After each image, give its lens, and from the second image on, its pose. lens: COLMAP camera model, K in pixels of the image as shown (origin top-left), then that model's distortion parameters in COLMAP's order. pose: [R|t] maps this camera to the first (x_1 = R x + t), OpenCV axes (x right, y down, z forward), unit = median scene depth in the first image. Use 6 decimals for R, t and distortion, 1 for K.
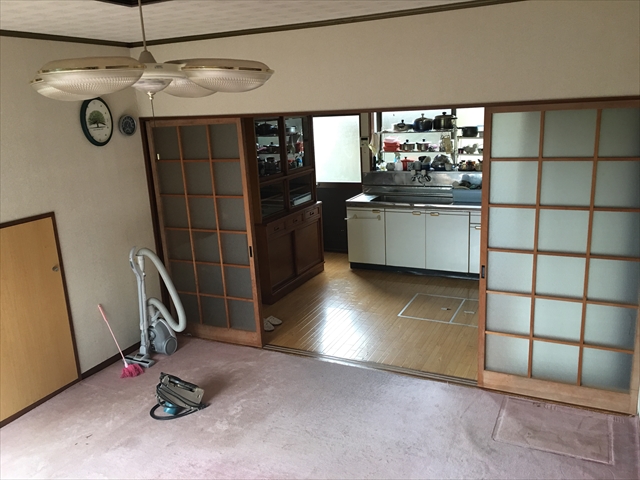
lens RADIAL K [[545.0, 0, 320.0], [0, 545.0, 240.0], [0, 0, 1]] dist [0.067166, -0.099503]
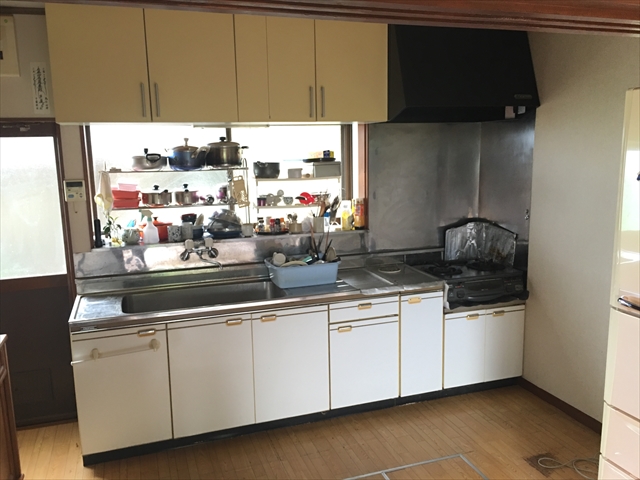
lens RADIAL K [[545.0, 0, 320.0], [0, 545.0, 240.0], [0, 0, 1]] dist [0.067166, -0.099503]
pose [[0.706735, -0.081561, 0.702761, -0.111633], [0.156438, 0.986760, -0.042801, -0.083822], [-0.689966, 0.140187, 0.710137, 0.525160]]
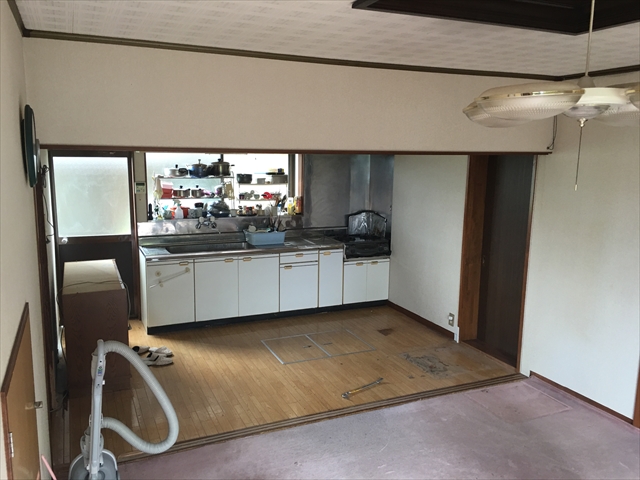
lens RADIAL K [[539.8, 0, 320.0], [0, 539.8, 240.0], [0, 0, 1]] dist [0.066653, -0.000408]
pose [[0.638157, -0.070392, 0.766682, -0.415651], [0.141846, 0.989515, -0.027217, -0.033239], [-0.756727, 0.126119, 0.641450, 0.241525]]
